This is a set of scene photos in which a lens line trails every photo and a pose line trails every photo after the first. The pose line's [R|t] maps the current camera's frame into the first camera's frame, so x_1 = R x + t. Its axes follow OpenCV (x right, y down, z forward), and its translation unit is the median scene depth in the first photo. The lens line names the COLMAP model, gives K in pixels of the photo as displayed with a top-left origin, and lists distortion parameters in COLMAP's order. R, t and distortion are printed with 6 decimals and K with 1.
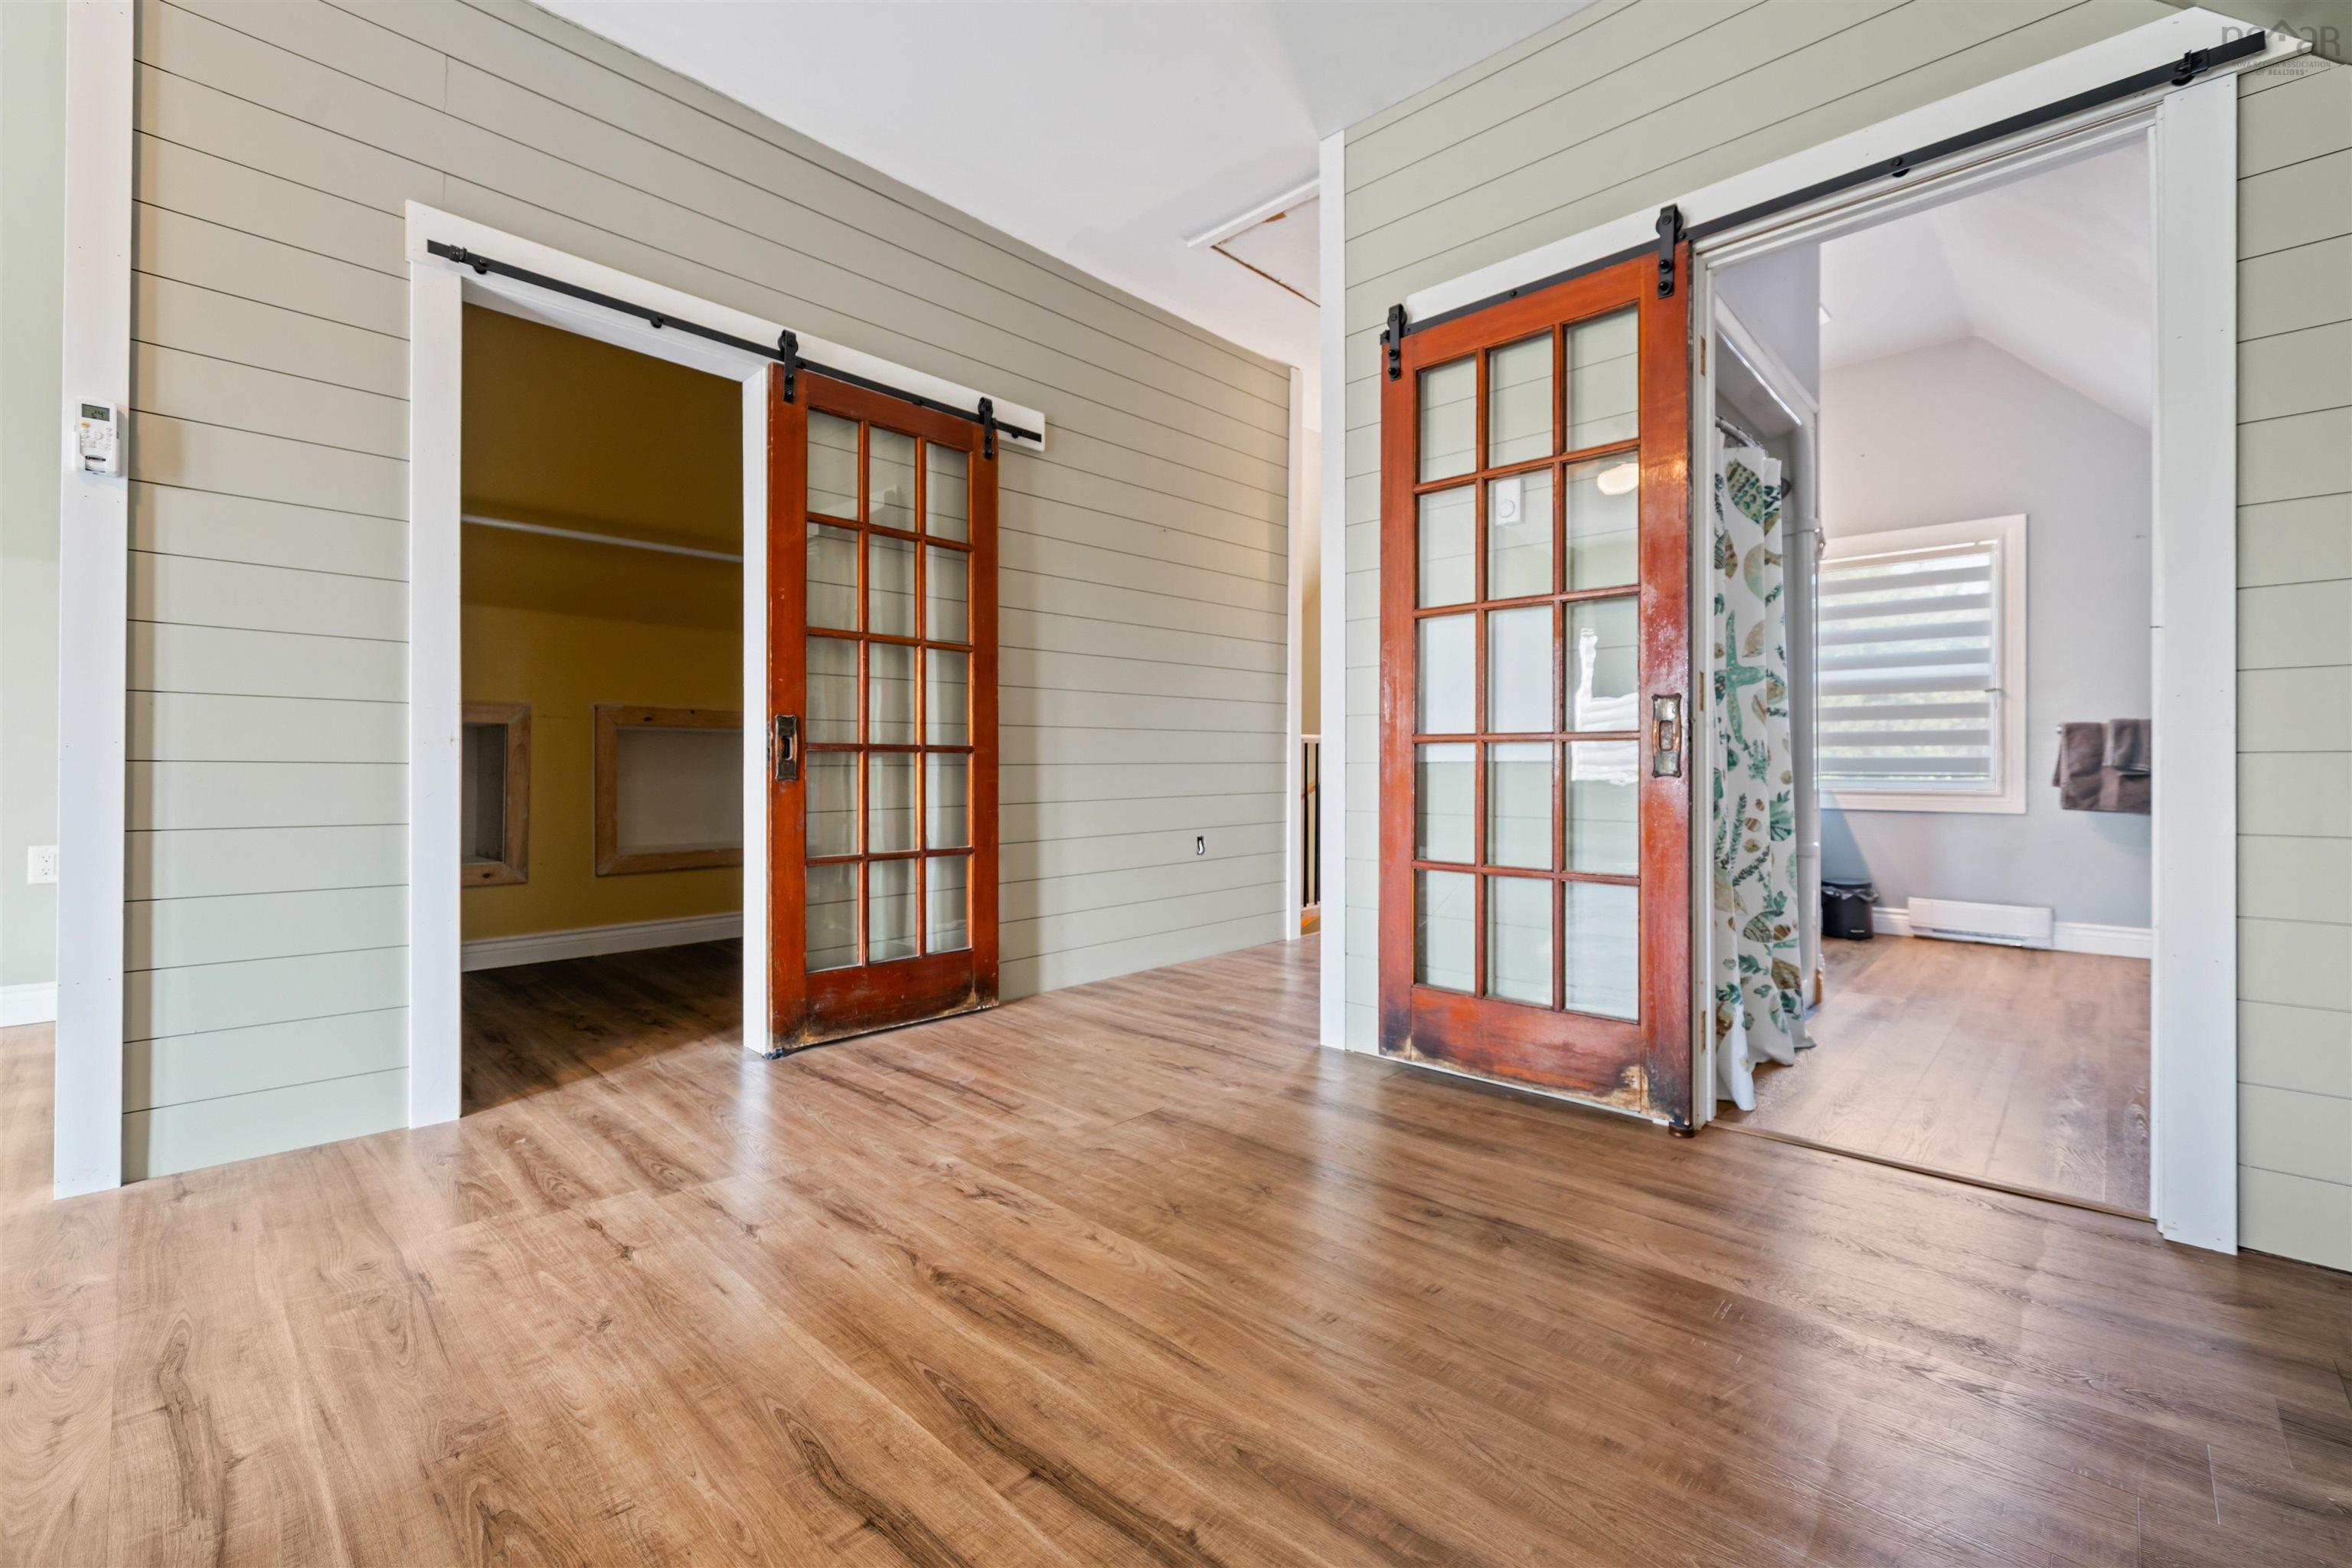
lens RADIAL K [[986.3, 0, 1170.9], [0, 986.3, 770.4], [0, 0, 1]] dist [0.001267, 0.000027]
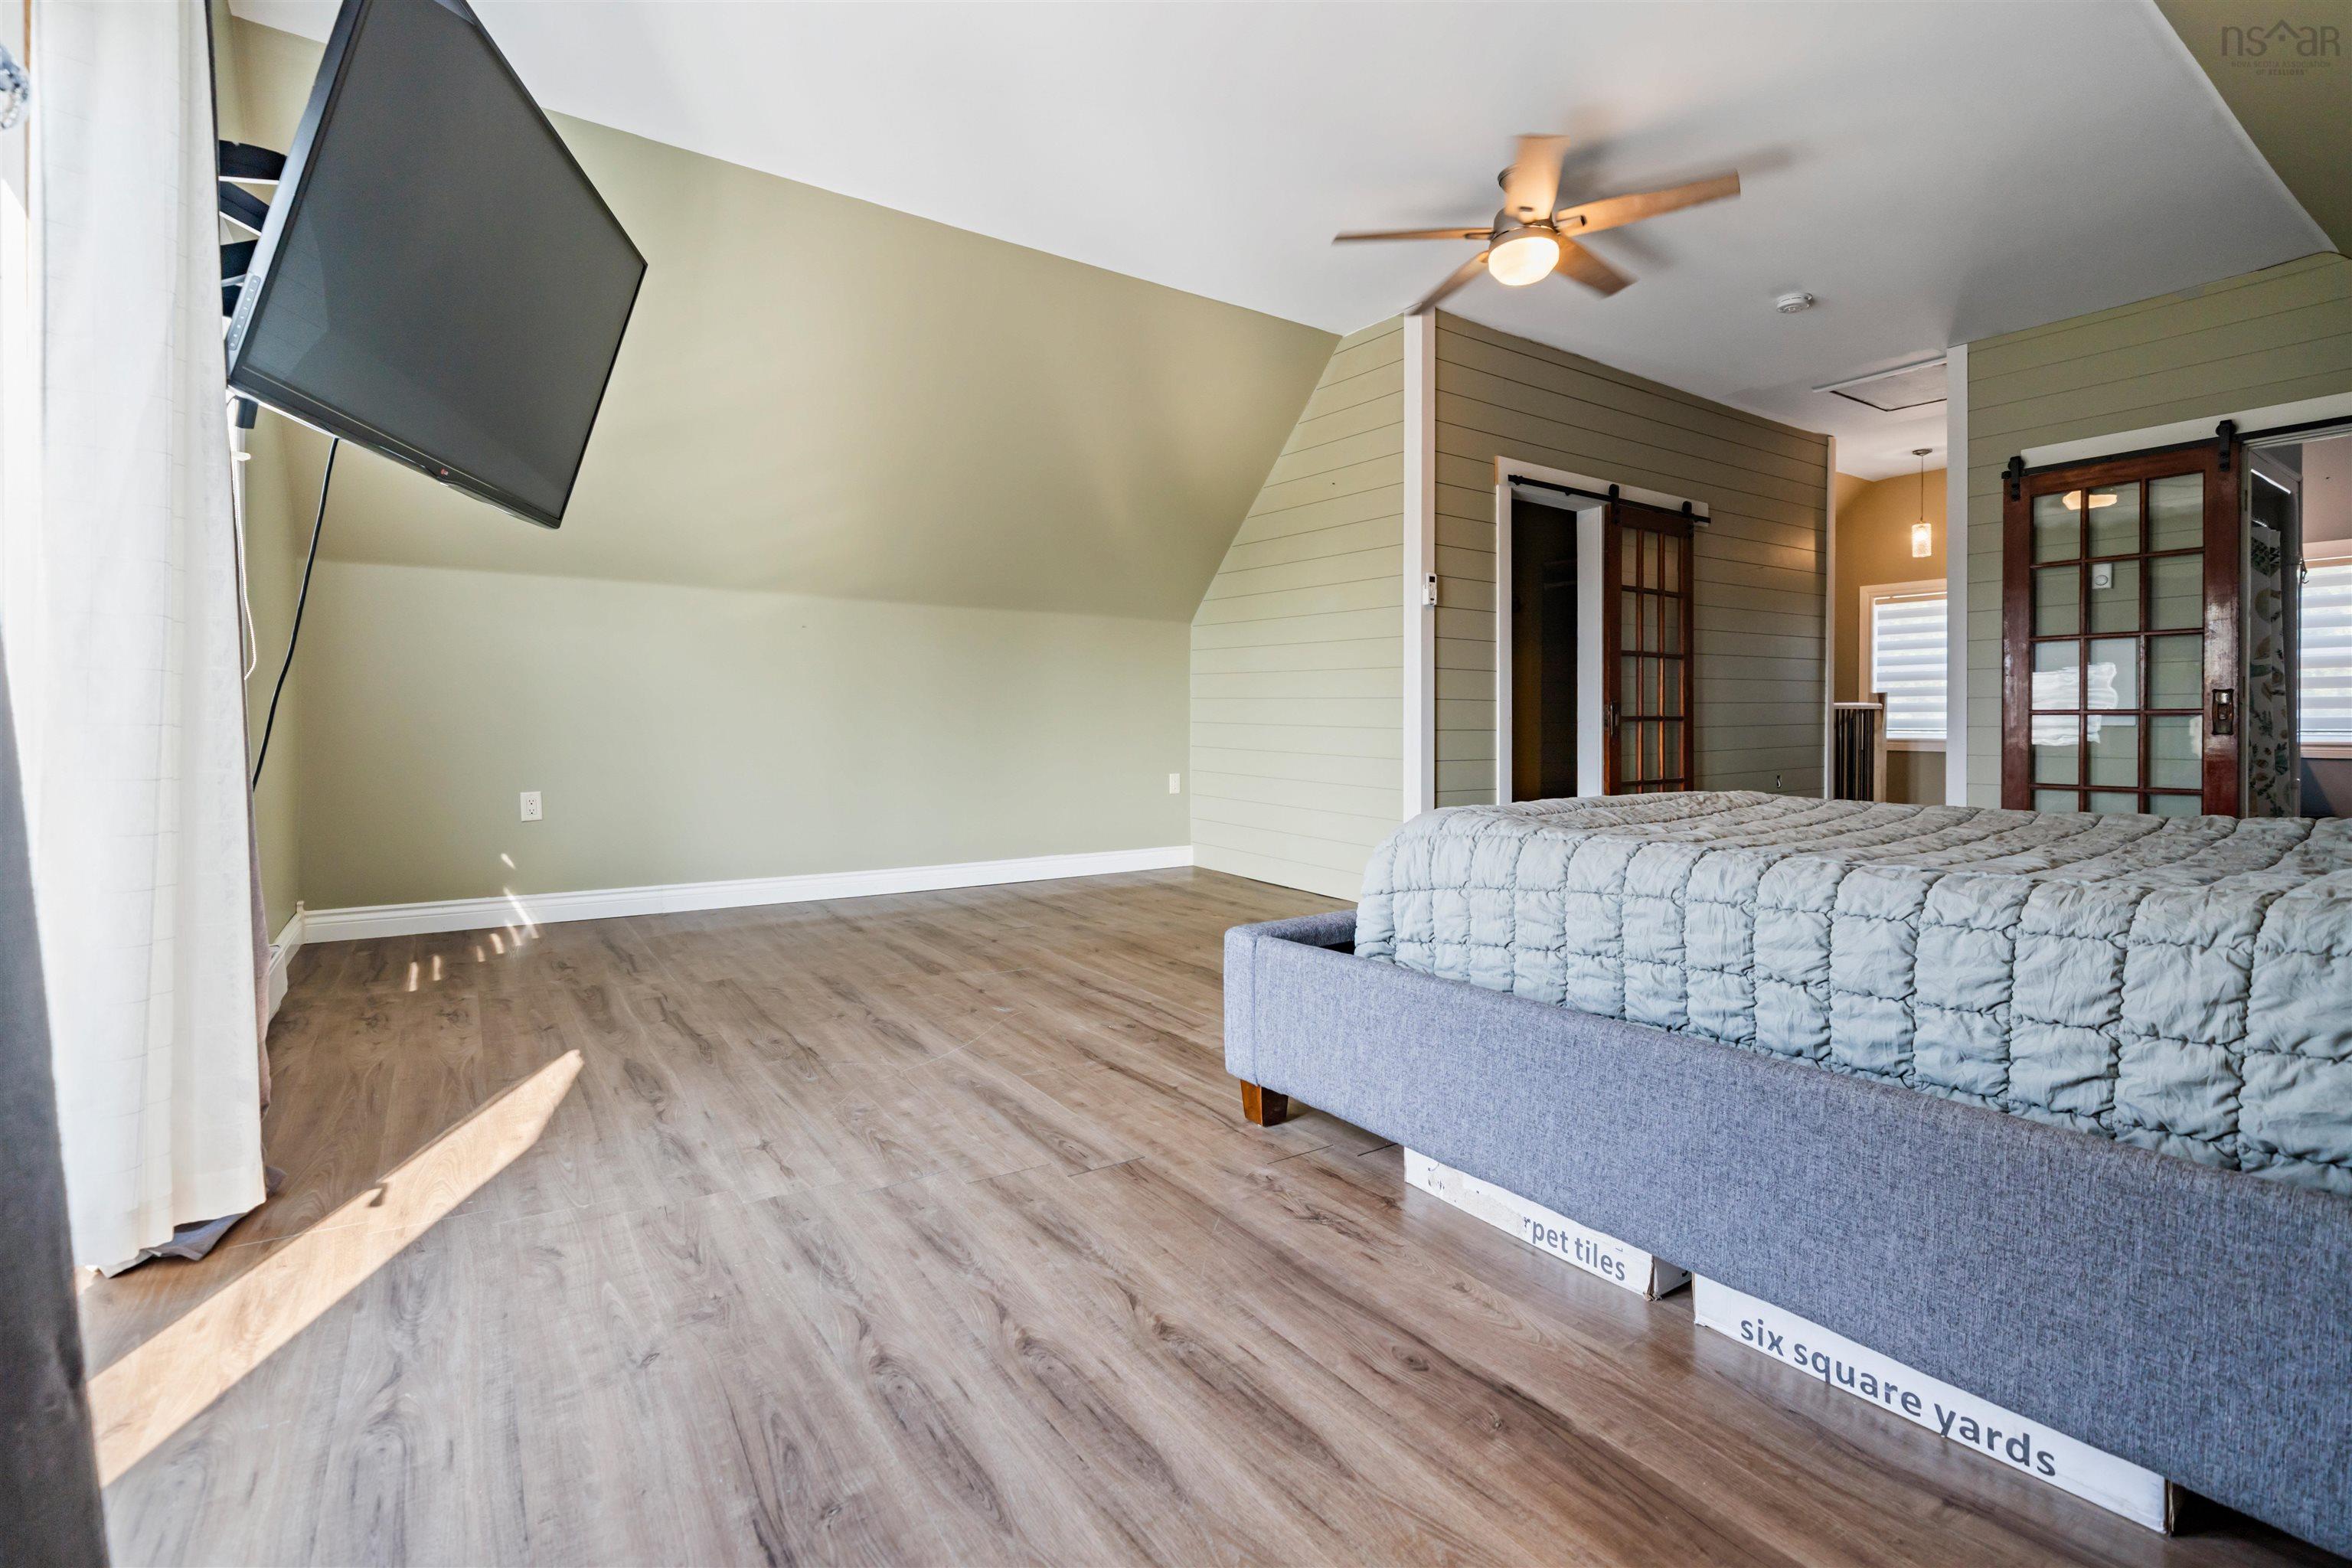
lens RADIAL K [[1025.9, 0, 1183.3], [0, 1025.9, 735.2], [0, 0, 1]] dist [-0.000088, -0.000259]
pose [[0.979420, -0.002967, -0.201809, -0.819465], [0.005043, 0.999940, 0.009775, -0.017076], [0.201767, -0.010592, 0.979376, -1.021250]]
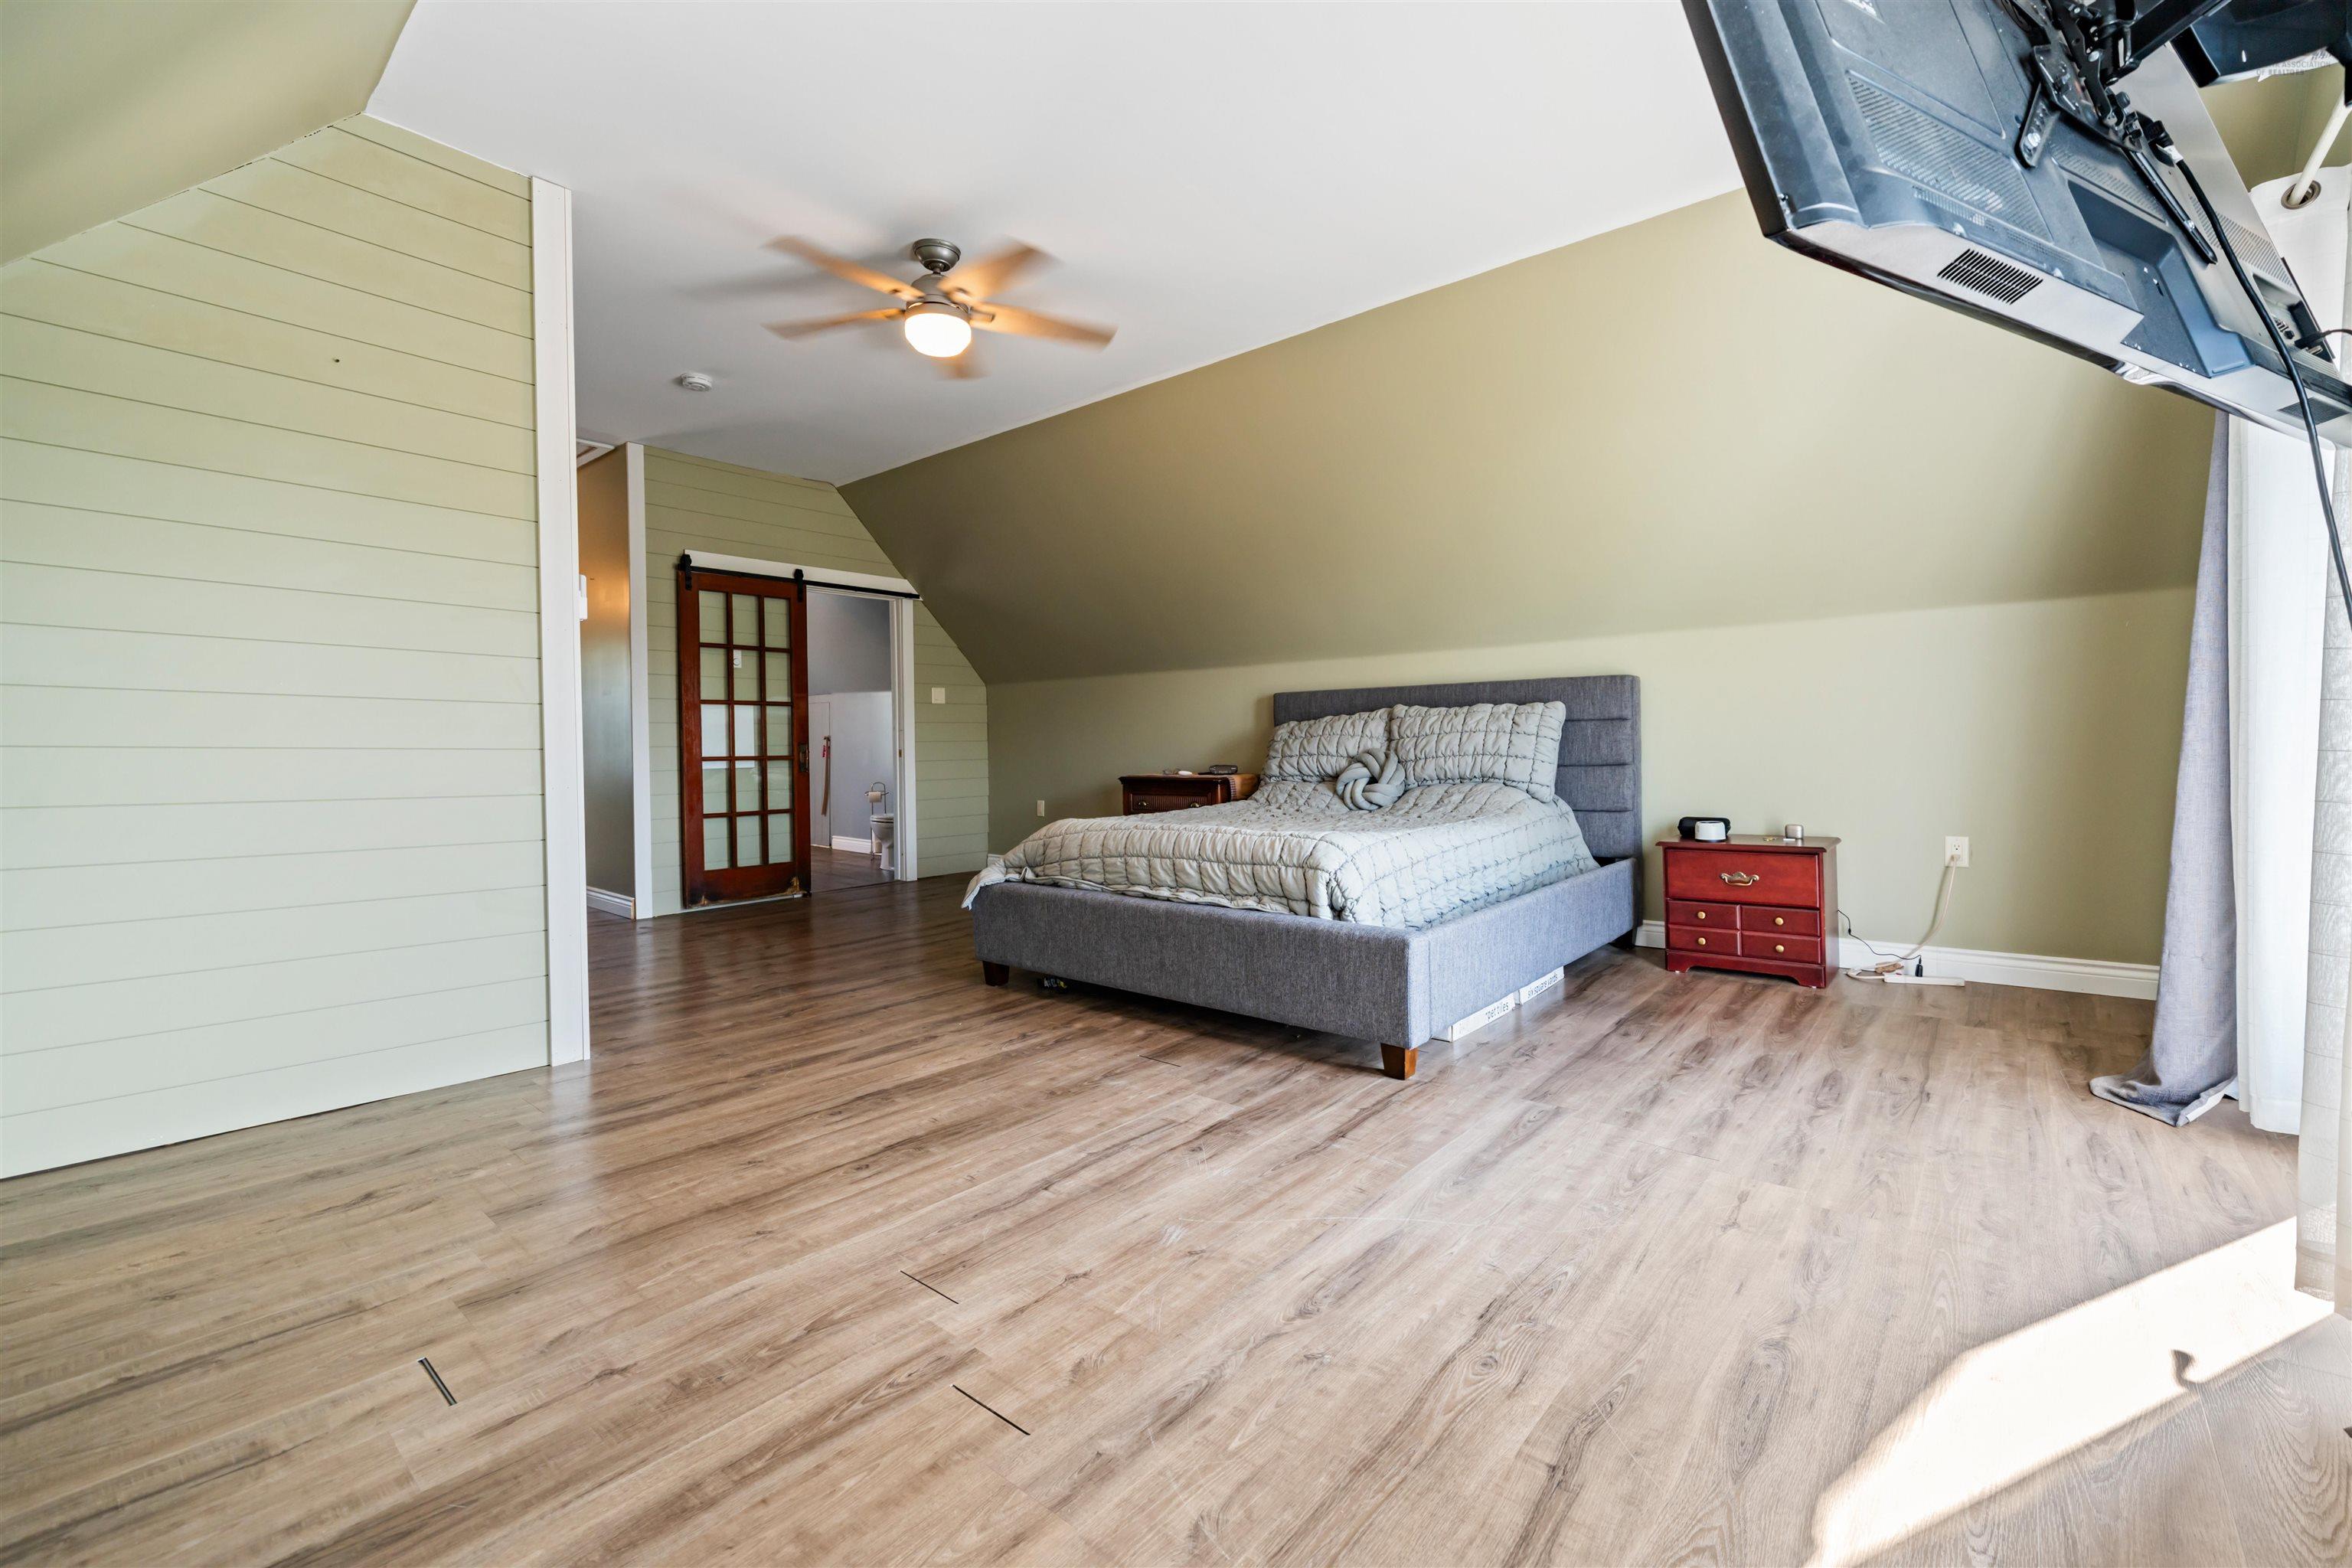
lens RADIAL K [[968.2, 0, 1173.5], [0, 968.2, 773.6], [0, 0, 1]] dist [0.004941, -0.002747]
pose [[-0.033489, -0.037774, 0.998725, -1.901928], [0.013525, 0.999177, 0.038245, -0.067016], [-0.999348, 0.014788, -0.032951, 0.026567]]
